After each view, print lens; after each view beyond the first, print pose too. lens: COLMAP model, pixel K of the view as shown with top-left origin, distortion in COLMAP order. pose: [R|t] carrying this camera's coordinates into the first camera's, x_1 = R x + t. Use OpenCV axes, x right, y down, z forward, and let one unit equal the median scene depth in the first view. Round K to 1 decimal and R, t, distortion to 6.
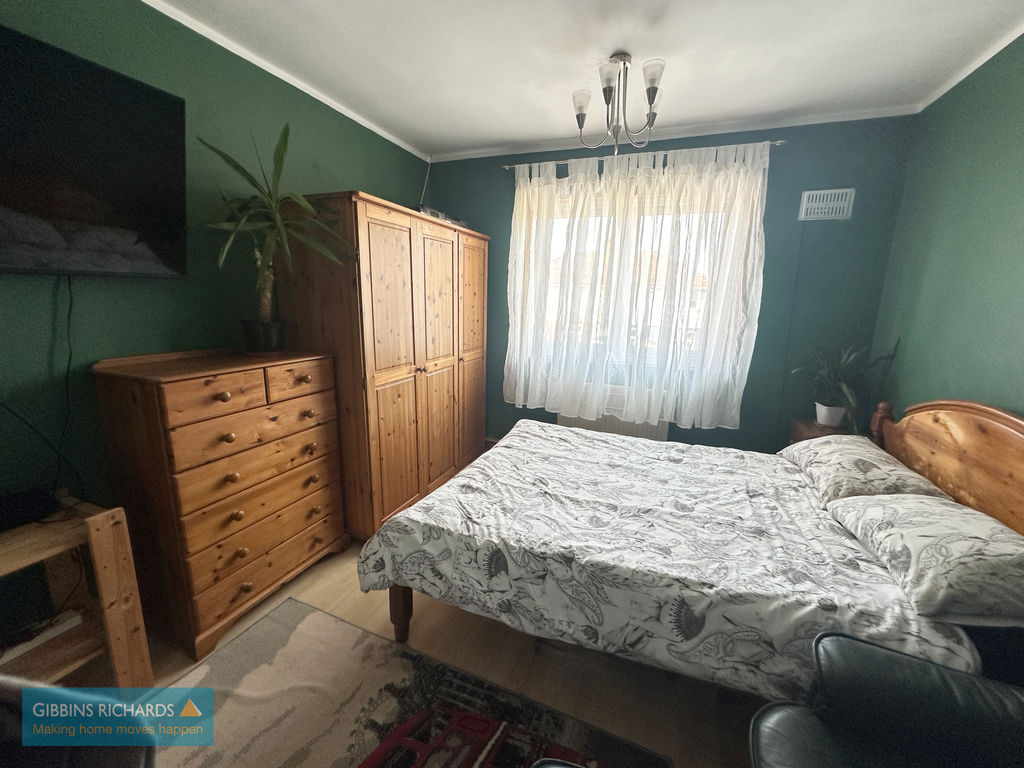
lens RADIAL K [[409.1, 0, 509.4], [0, 409.1, 384.8], [0, 0, 1]] dist [-0.009597, 0.002134]
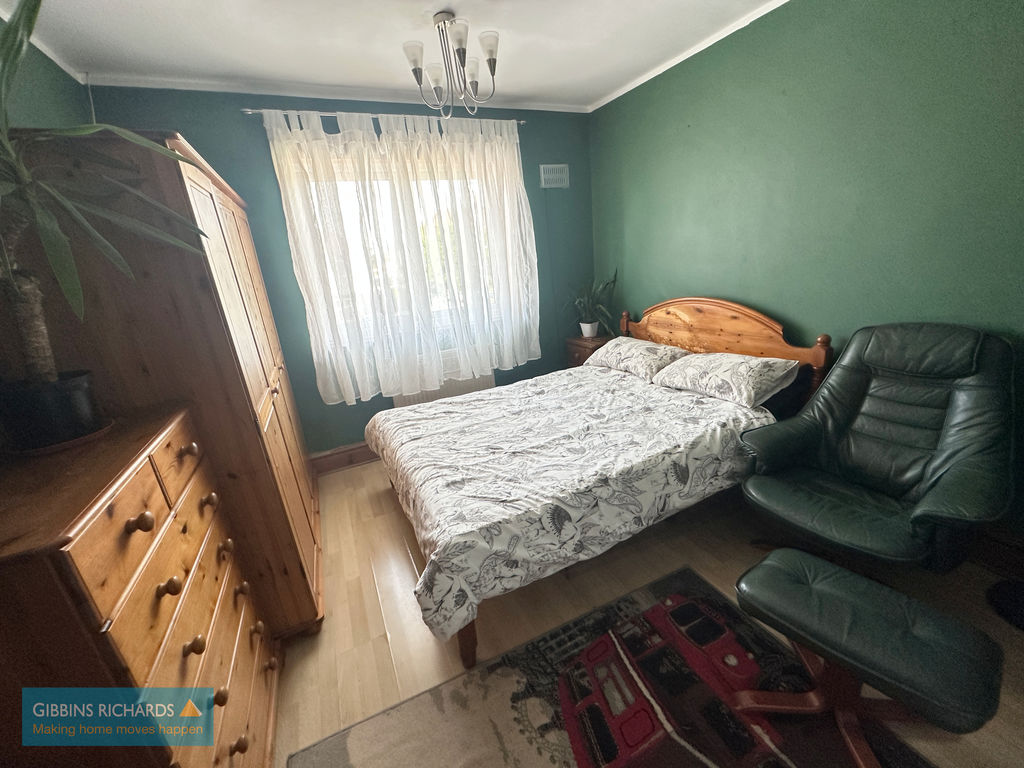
lens RADIAL K [[409.1, 0, 510.2], [0, 409.1, 386.1], [0, 0, 1]] dist [-0.009597, 0.002134]
pose [[0.672984, -0.311770, 0.670740, -0.661108], [0.258207, 0.948802, 0.181946, -0.109795], [-0.693125, 0.050743, 0.719030, 0.271864]]
